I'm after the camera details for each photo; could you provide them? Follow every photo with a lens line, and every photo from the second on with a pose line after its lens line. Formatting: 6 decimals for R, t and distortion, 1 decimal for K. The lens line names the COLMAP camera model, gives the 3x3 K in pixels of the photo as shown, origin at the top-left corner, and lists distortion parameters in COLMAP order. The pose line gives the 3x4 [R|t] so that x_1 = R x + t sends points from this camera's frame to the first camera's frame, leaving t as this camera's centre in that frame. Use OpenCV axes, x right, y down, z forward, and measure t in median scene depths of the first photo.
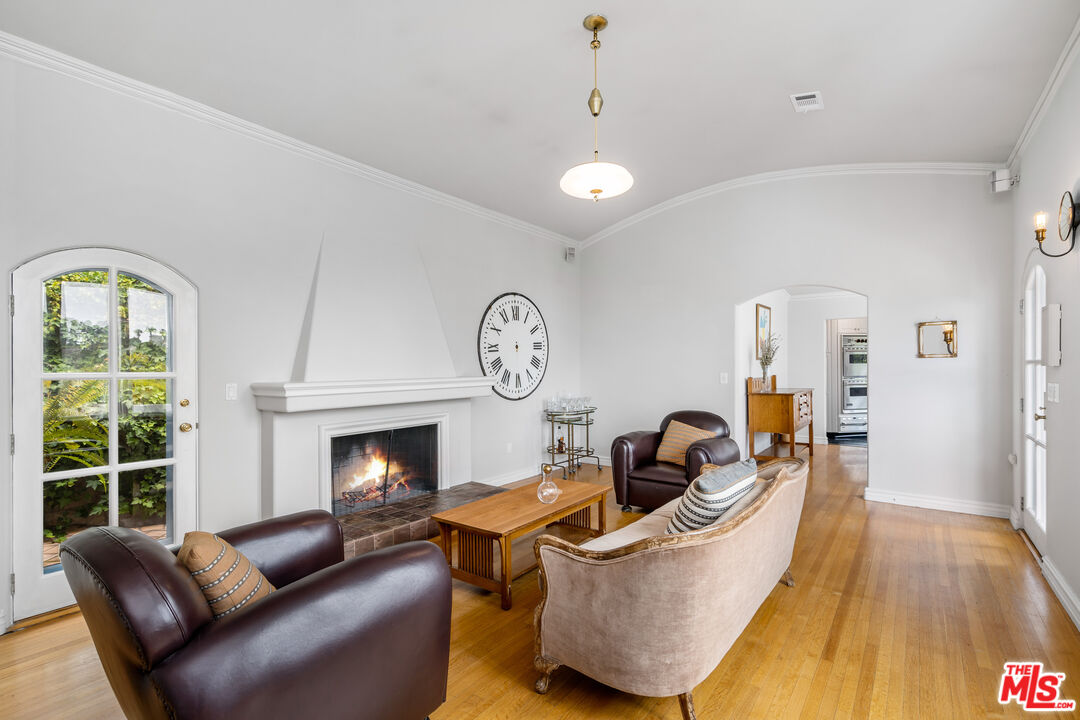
lens RADIAL K [[482.0, 0, 544.5], [0, 482.0, 364.6], [0, 0, 1]] dist [0.000275, 0.000159]
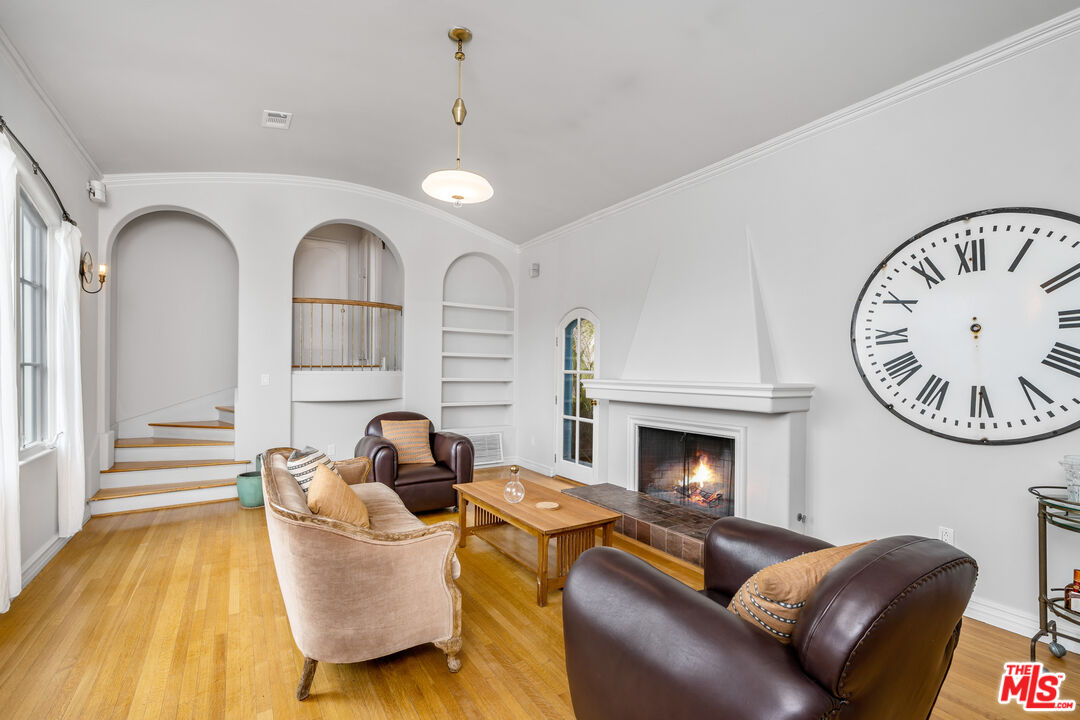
lens RADIAL K [[482.0, 0, 544.5], [0, 482.0, 364.6], [0, 0, 1]] dist [0.000275, 0.000159]
pose [[-0.326950, -0.009845, -0.944990, 0.541894], [-0.006757, 0.999945, -0.008080, 0.004711], [0.945017, 0.003743, -0.326999, 0.802039]]
